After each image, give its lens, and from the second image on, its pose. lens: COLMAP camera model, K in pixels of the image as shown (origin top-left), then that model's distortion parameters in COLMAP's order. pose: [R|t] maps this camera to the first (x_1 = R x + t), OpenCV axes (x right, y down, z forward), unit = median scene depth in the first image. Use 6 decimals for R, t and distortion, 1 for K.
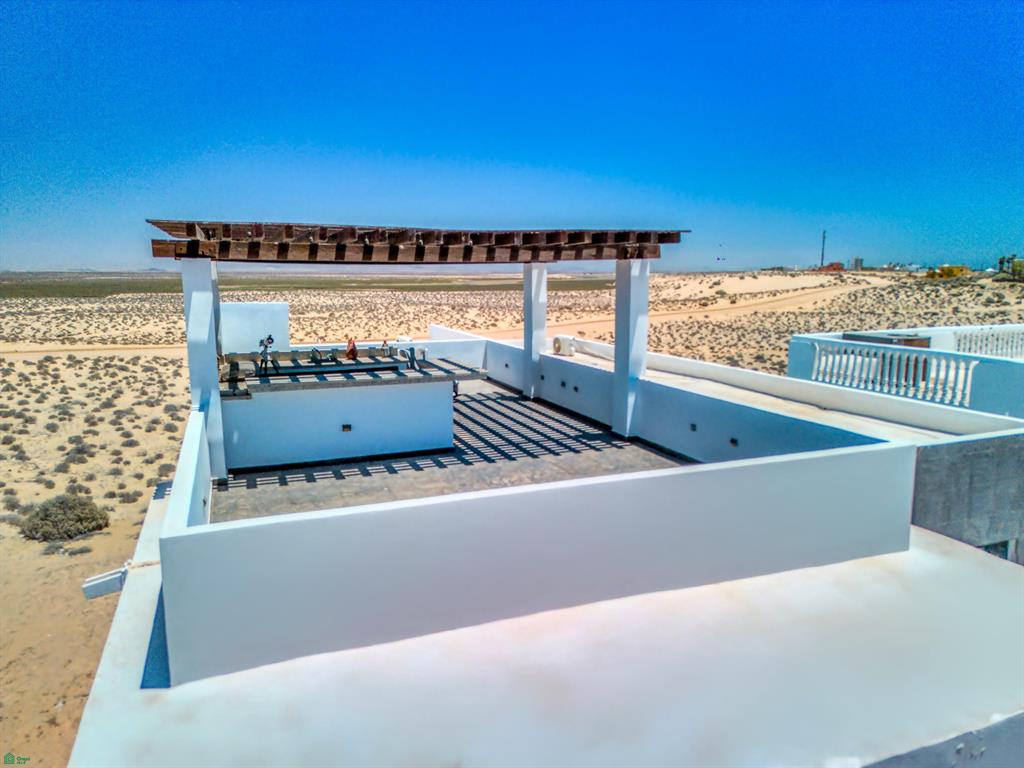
lens RADIAL K [[722.7, 0, 512.0], [0, 722.7, 384.0], [0, 0, 1]] dist [0.069925, -0.043980]
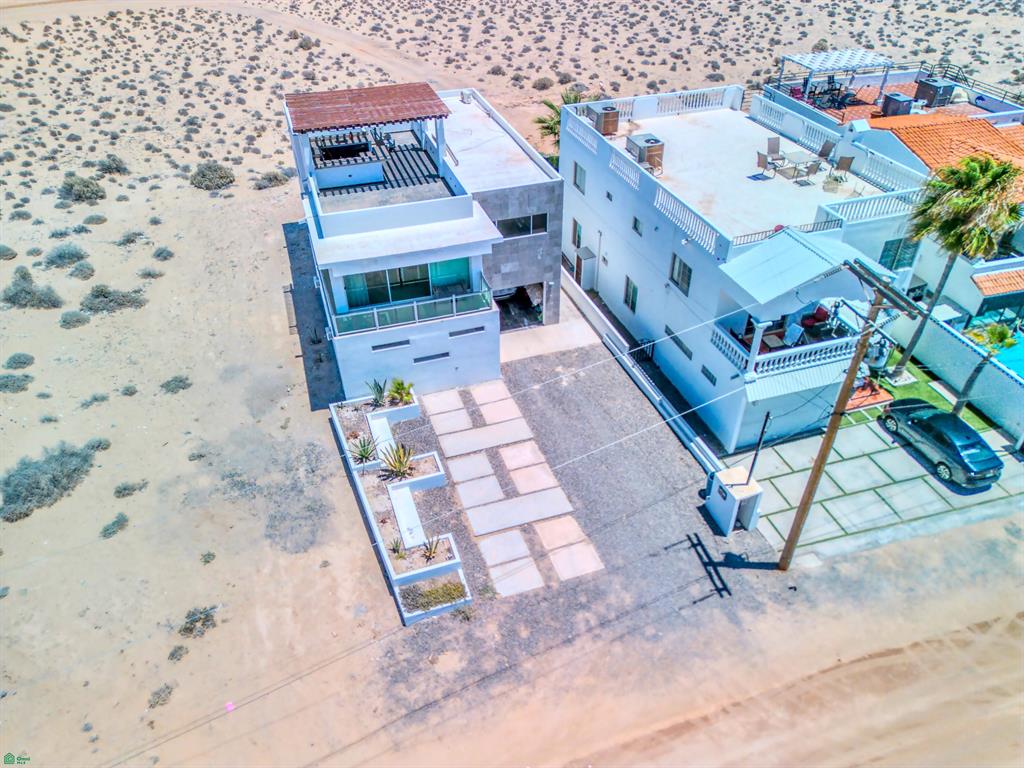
lens RADIAL K [[722.7, 0, 512.0], [0, 722.7, 384.0], [0, 0, 1]] dist [0.069925, -0.043980]
pose [[0.998268, 0.027332, -0.052088, 0.193715], [0.001090, 0.876748, 0.480950, -0.191810], [0.058813, -0.480173, 0.875200, -0.632656]]
